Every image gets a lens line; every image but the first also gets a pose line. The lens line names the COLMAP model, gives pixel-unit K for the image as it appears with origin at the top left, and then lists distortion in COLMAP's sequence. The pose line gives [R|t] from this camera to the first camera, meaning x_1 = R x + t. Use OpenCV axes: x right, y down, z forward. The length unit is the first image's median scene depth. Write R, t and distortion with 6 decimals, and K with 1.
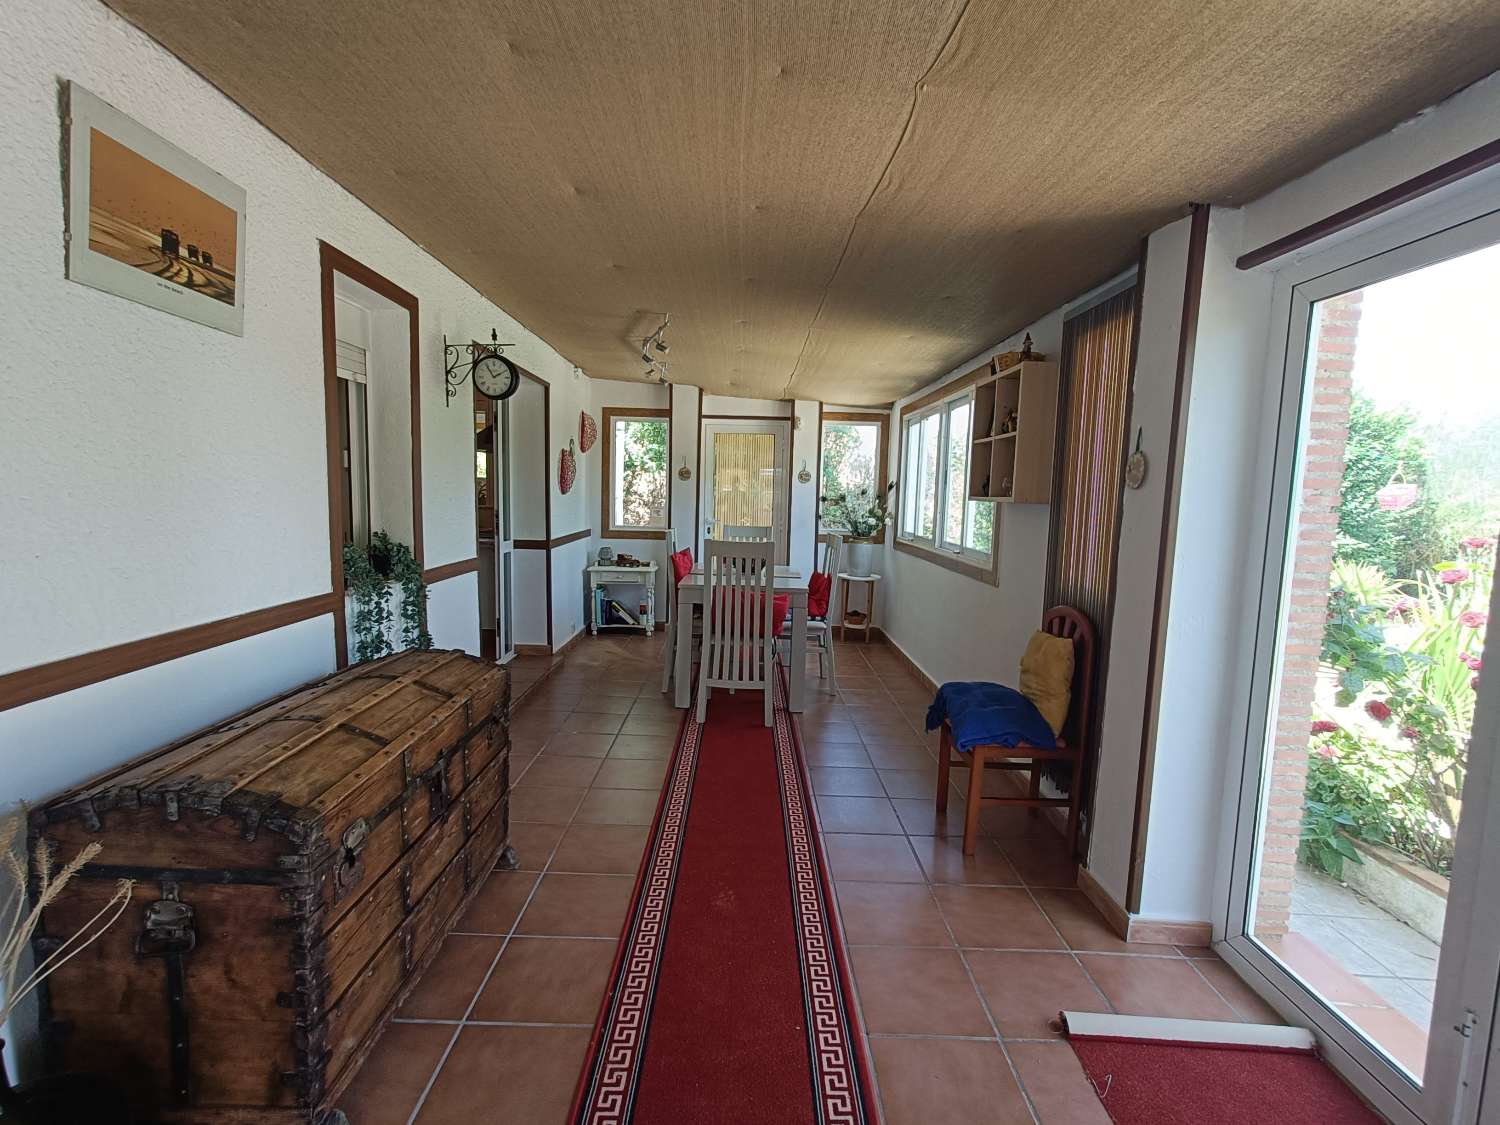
lens RADIAL K [[673.7, 0, 740.2], [0, 673.7, 558.5], [0, 0, 1]] dist [0.000780, -0.000061]
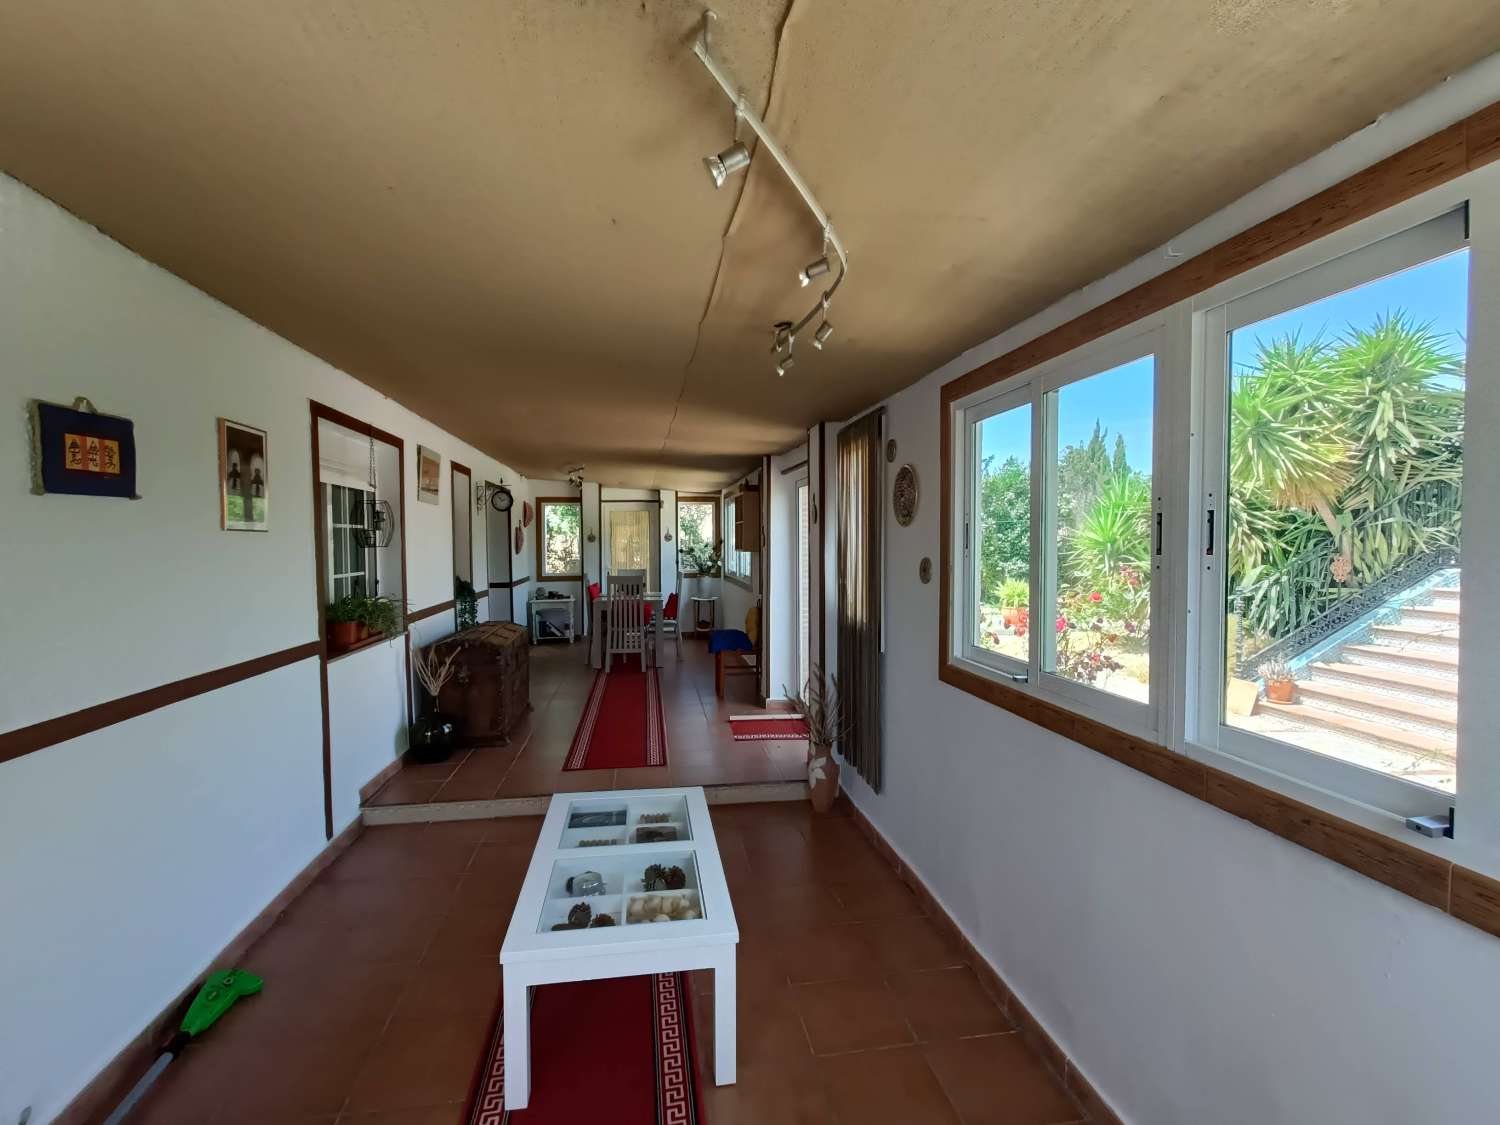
lens RADIAL K [[673.7, 0, 740.2], [0, 673.7, 558.5], [0, 0, 1]] dist [0.000780, -0.000061]
pose [[0.988239, -0.038046, 0.148111, 0.026403], [0.048471, 0.996546, -0.067428, 0.045143], [-0.145034, 0.073814, 0.986669, -0.607608]]
